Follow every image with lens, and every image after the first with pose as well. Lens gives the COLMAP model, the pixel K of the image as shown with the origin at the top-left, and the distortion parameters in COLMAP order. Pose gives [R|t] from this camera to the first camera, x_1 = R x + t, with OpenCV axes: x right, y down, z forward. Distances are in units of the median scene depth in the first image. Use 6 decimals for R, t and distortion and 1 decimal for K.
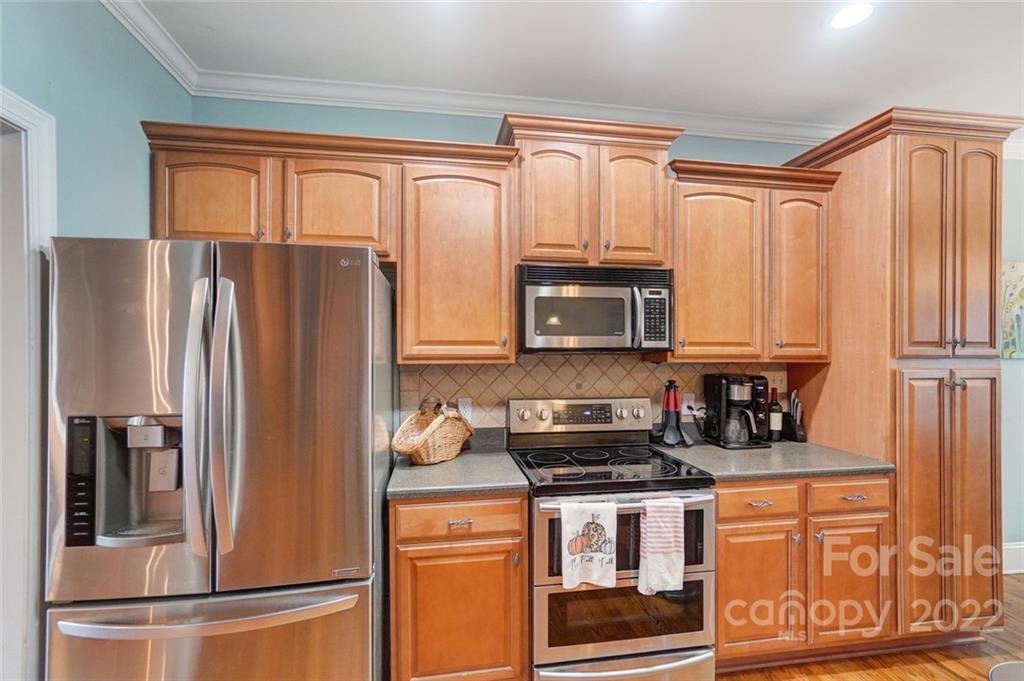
lens RADIAL K [[455.0, 0, 509.0], [0, 455.0, 344.8], [0, 0, 1]] dist [-0.003171, 0.000112]
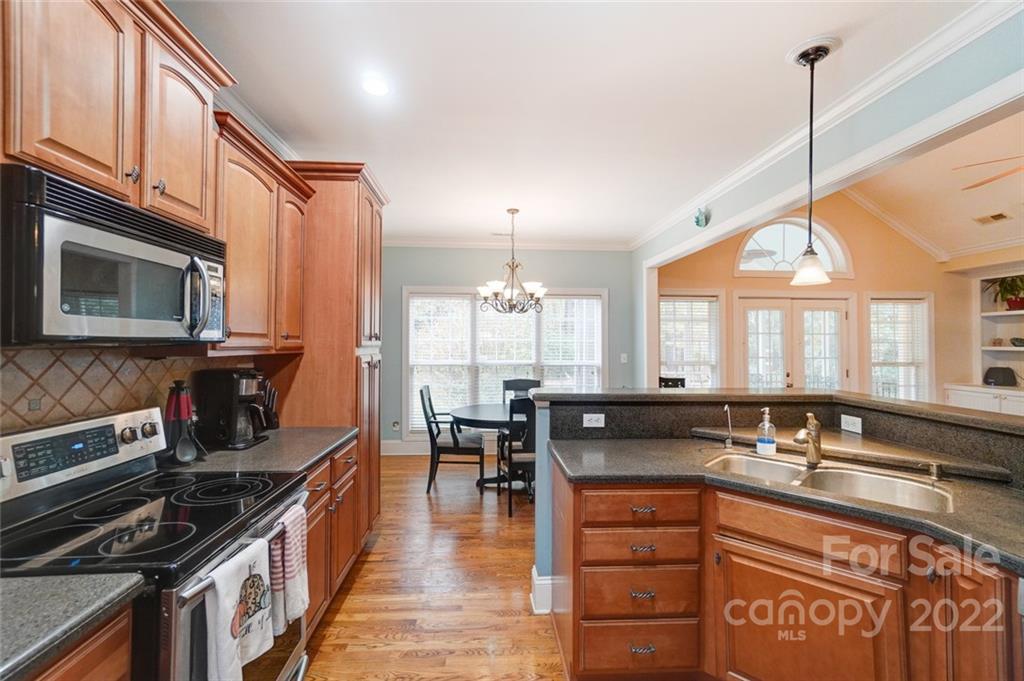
lens RADIAL K [[443.8, 0, 507.1], [0, 443.8, 336.2], [0, 0, 1]] dist [-0.007824, 0.008130]
pose [[0.097415, 0.014226, 0.995142, -0.376582], [-0.011816, 0.999844, -0.013136, 0.006191], [-0.995174, -0.010479, 0.097568, 0.400783]]
